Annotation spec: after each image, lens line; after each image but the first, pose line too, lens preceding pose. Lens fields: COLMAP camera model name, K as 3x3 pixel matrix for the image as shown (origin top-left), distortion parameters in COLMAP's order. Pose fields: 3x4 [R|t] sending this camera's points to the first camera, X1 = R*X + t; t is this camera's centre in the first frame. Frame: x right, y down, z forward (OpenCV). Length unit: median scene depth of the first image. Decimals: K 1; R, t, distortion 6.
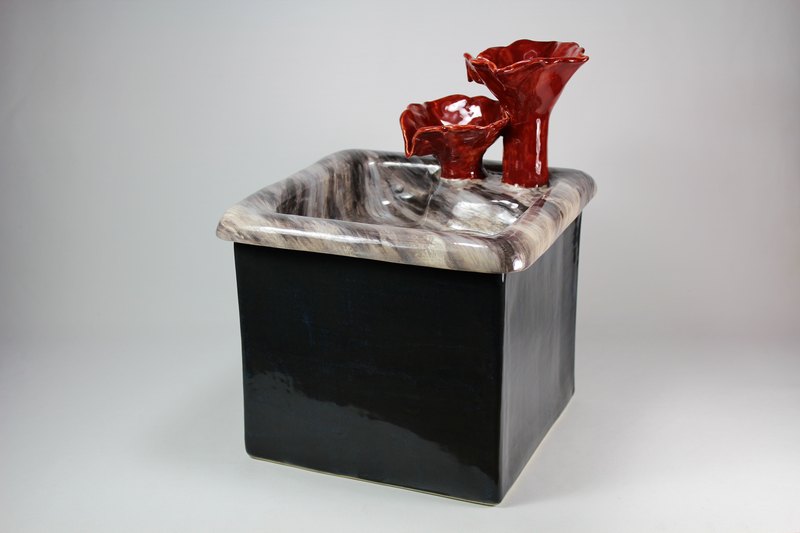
lens RADIAL K [[1230.6, 0, 394.4], [0, 1230.6, 269.5], [0, 0, 1]] dist [0.007957, 0.000000]
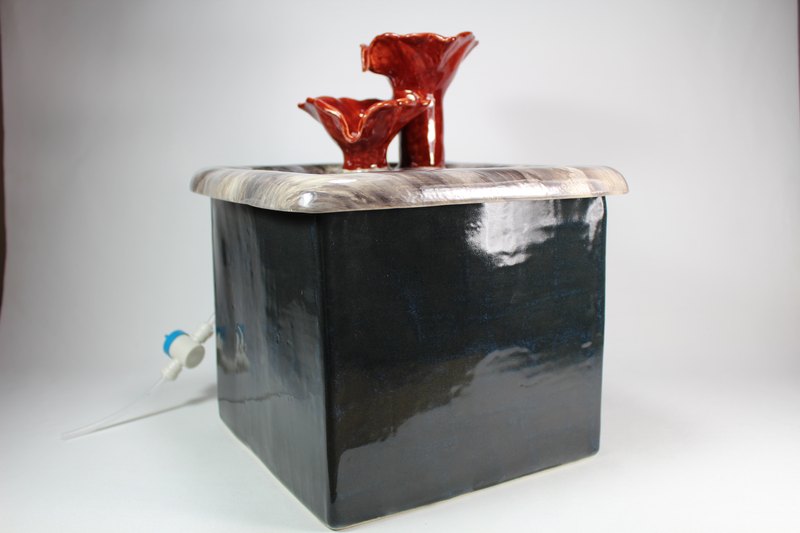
lens RADIAL K [[761.8, 0, 385.8], [0, 761.8, 264.9], [0, 0, 1]] dist [-0.112525, 0.000000]
pose [[0.616326, -0.122387, 0.777923, -0.421405], [0.263591, 0.962929, -0.057343, 0.034486], [-0.742066, 0.240395, 0.625738, 0.659737]]
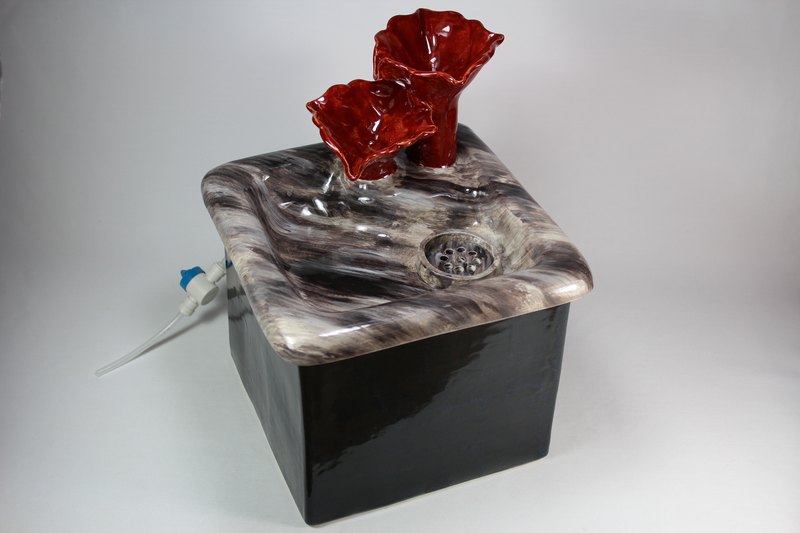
lens RADIAL K [[1151.9, 0, 392.5], [0, 1151.9, 265.9], [0, 0, 1]] dist [-0.007642, 0.000000]
pose [[0.711433, -0.412170, 0.569191, -0.502295], [0.197977, 0.894688, 0.400422, -0.383382], [-0.674290, -0.172187, 0.718111, 0.334271]]
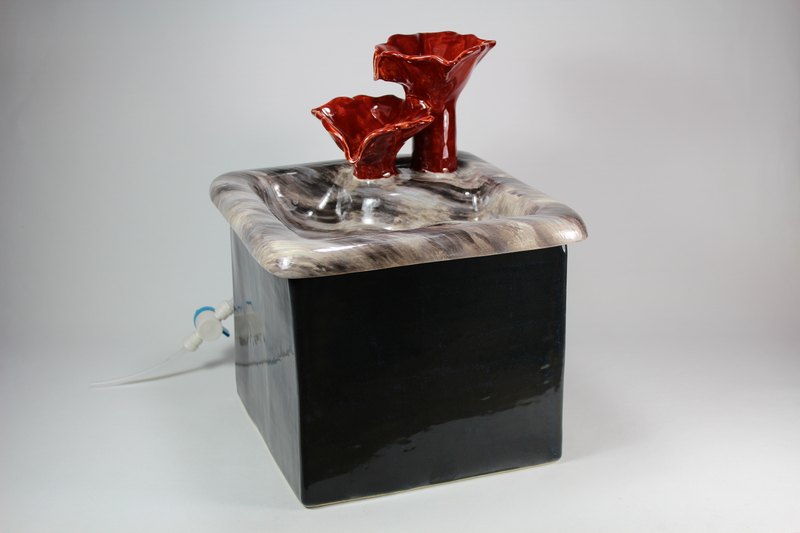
lens RADIAL K [[1230.6, 0, 400.9], [0, 1230.6, 269.6], [0, 0, 1]] dist [0.007957, 0.000000]
pose [[0.735664, -0.221828, 0.639992, -0.613026], [0.223083, 0.971487, 0.080296, -0.079892], [-0.639556, 0.083701, 0.764174, 0.233235]]
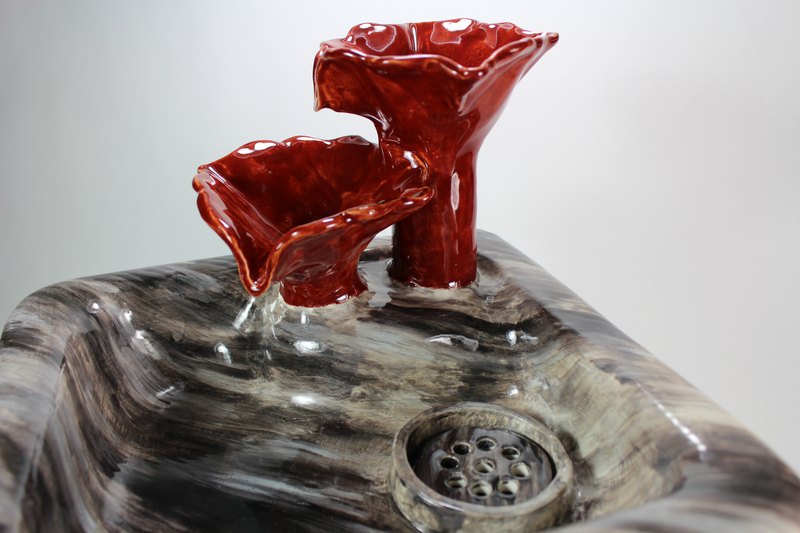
lens RADIAL K [[709.9, 0, 396.6], [0, 709.9, 278.3], [0, 0, 1]] dist [-0.123034, 0.040312]
pose [[0.758628, -0.273045, 0.591549, -0.103419], [0.216600, 0.961999, 0.166259, -0.129792], [-0.614466, 0.002001, 0.788941, 0.767444]]
